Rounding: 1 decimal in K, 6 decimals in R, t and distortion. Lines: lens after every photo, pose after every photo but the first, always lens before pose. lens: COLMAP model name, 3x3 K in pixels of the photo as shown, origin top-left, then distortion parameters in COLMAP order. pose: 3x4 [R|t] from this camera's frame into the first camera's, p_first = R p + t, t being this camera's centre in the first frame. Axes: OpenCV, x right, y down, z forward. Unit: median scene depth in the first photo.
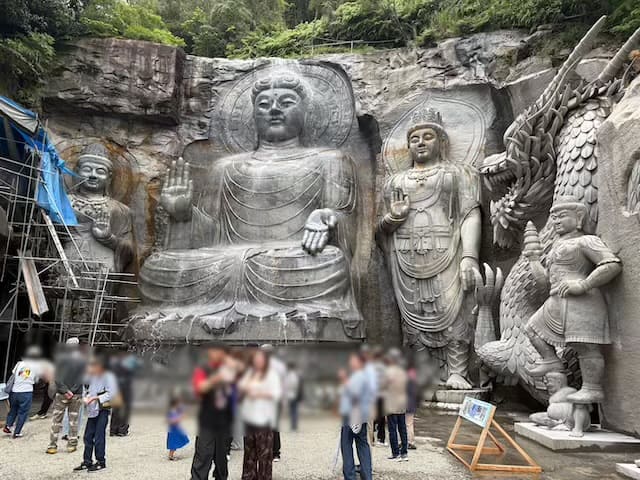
lens RADIAL K [[481.8, 0, 316.7], [0, 481.8, 243.1], [0, 0, 1]] dist [0.035196, -0.037035]
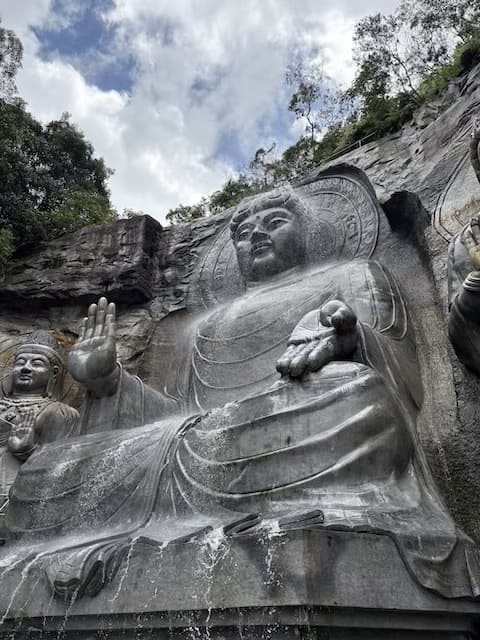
lens RADIAL K [[481.8, 0, 233.6], [0, 481.8, 322.5], [0, 0, 1]] dist [0.035196, -0.037035]
pose [[0.937051, -0.205006, -0.282681, 0.053272], [0.087302, 0.921356, -0.378789, 0.104103], [0.338104, 0.330266, 0.881255, 0.459359]]
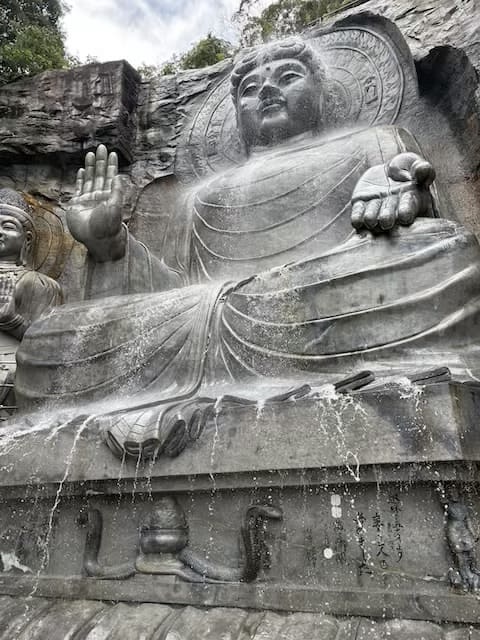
lens RADIAL K [[481.8, 0, 233.6], [0, 481.8, 322.5], [0, 0, 1]] dist [0.035196, -0.037035]
pose [[0.973909, -0.110467, -0.198239, -0.044871], [0.079010, 0.983930, -0.160125, 0.110327], [0.212742, 0.140284, 0.966986, 0.485327]]
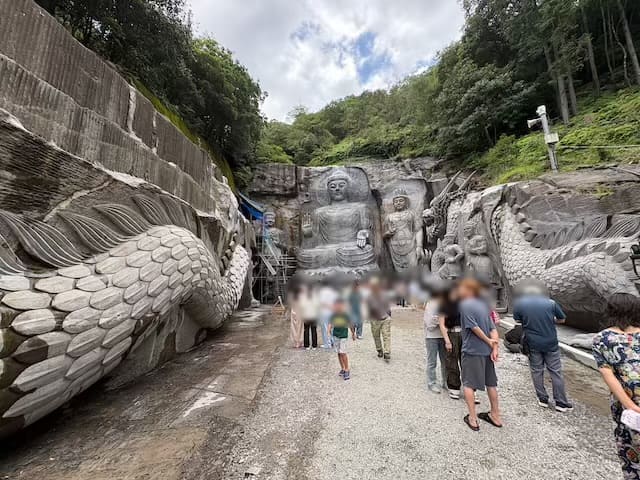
lens RADIAL K [[254.0, 0, 317.4], [0, 254.0, 238.6], [0, 0, 1]] dist [0.000157, -0.000074]
pose [[0.995249, -0.060021, -0.076663, -0.114070], [0.063213, 0.997202, 0.039907, -0.084179], [0.074053, -0.044564, 0.996258, -0.368375]]
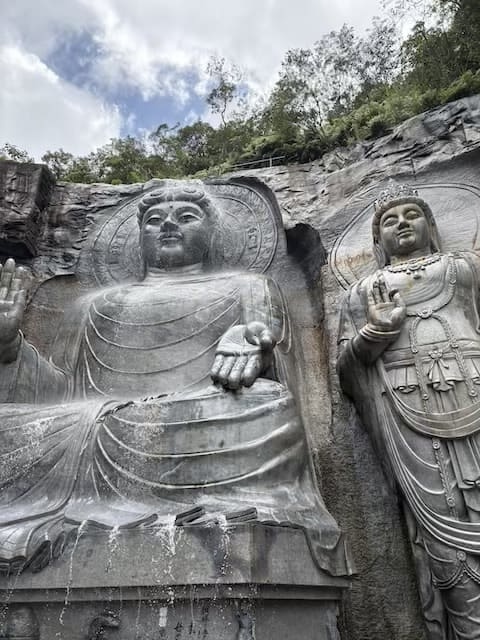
lens RADIAL K [[481.2, 0, 240.0], [0, 481.2, 320.0], [0, 0, 1]] dist [0.031755, -0.040056]
pose [[0.998759, -0.006338, 0.049403, -0.019996], [0.020998, 0.952996, -0.302255, 0.081003], [-0.045166, 0.302917, 0.951946, 0.392002]]
